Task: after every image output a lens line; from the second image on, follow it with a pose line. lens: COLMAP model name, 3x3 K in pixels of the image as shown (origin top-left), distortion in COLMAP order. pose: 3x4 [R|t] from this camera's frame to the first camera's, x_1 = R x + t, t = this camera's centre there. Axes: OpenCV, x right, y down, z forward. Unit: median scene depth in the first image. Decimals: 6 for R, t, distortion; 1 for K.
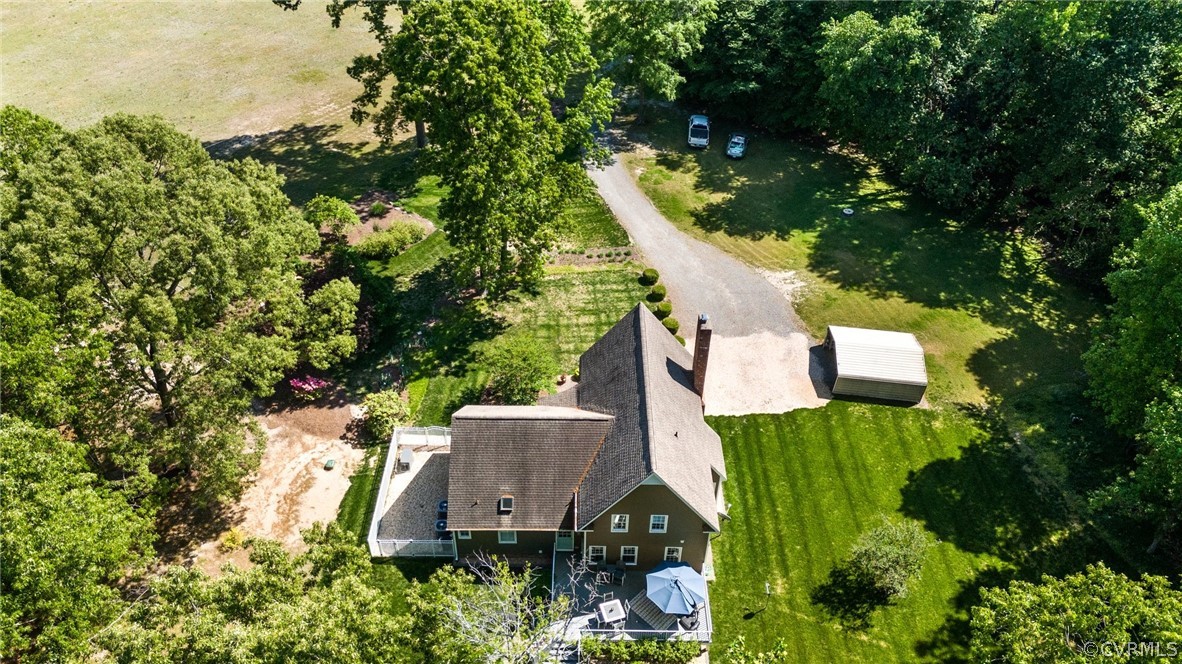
lens RADIAL K [[876.5, 0, 595.4], [0, 876.5, 326.3], [0, 0, 1]] dist [0.073898, -0.064324]
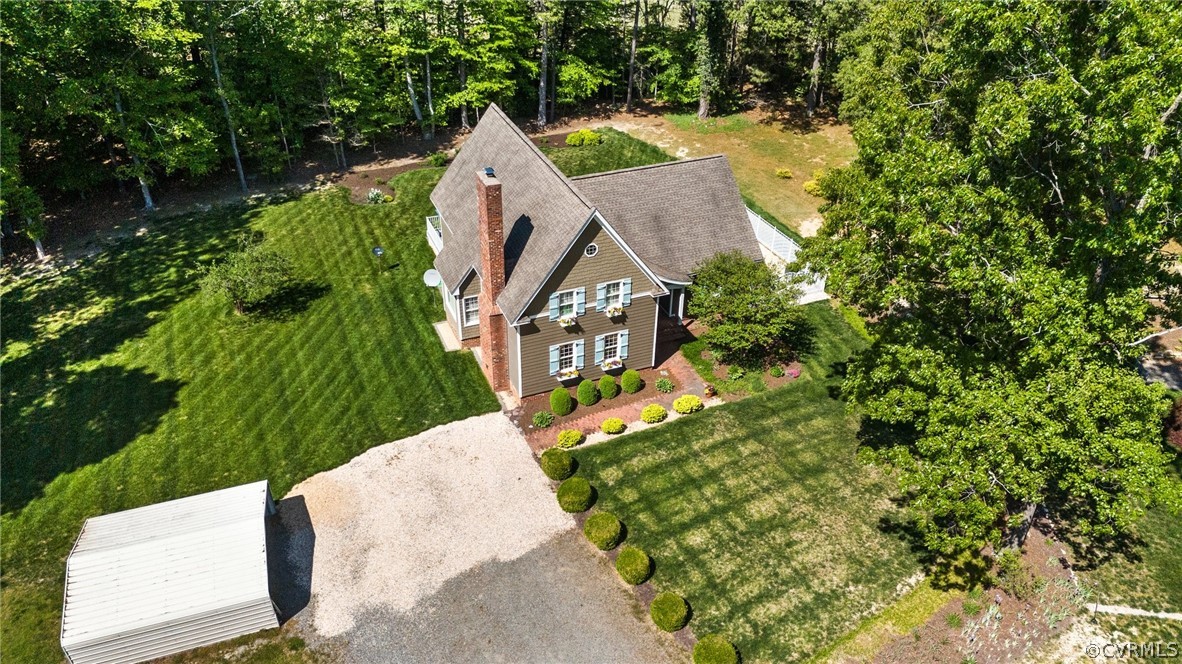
lens RADIAL K [[876.5, 0, 595.4], [0, 876.5, 326.3], [0, 0, 1]] dist [0.073898, -0.064324]
pose [[-0.921476, 0.170580, -0.348976, 0.295749], [-0.279113, 0.334044, 0.900283, -0.587857], [0.270144, 0.926994, -0.260203, 1.246127]]
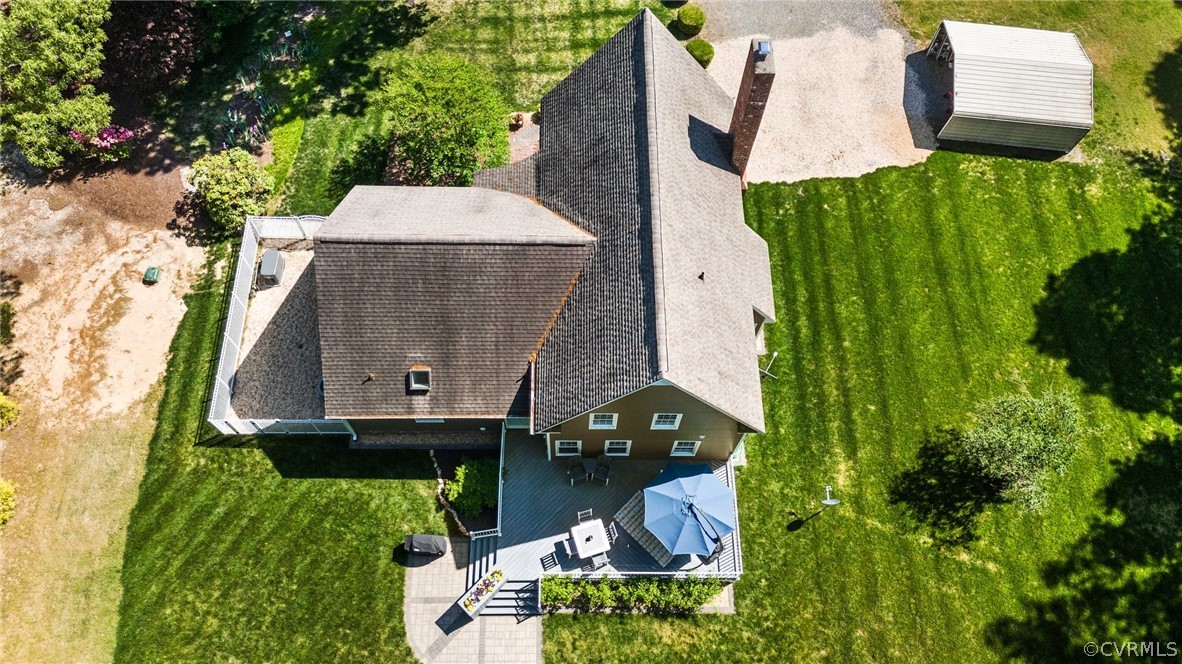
lens RADIAL K [[868.2, 0, 591.0], [0, 868.2, 332.0], [0, 0, 1]] dist [0.058799, -0.041041]
pose [[0.999990, -0.000572, 0.004343, 0.014251], [-0.001302, 0.907840, 0.419315, -0.073744], [-0.004182, -0.419316, 0.907831, 0.410335]]
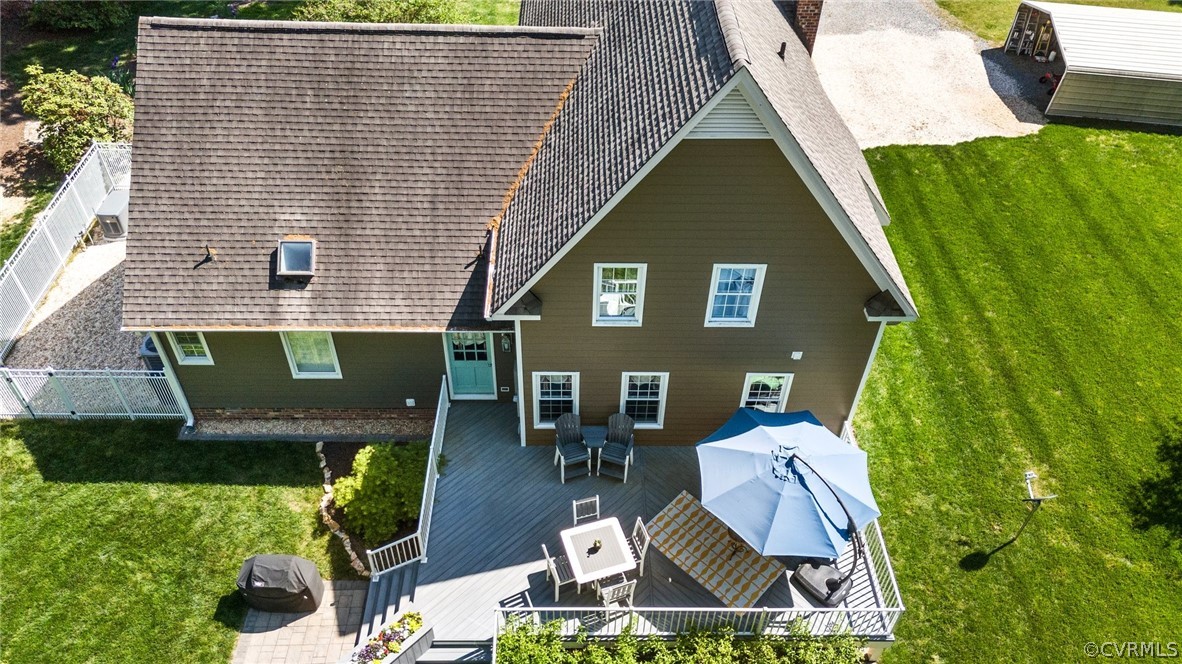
lens RADIAL K [[868.2, 0, 591.0], [0, 868.2, 332.0], [0, 0, 1]] dist [0.058799, -0.041041]
pose [[0.999952, -0.007745, 0.005990, 0.013166], [0.007333, 0.997793, 0.065989, 0.185787], [-0.006488, -0.065942, 0.997802, 0.575864]]
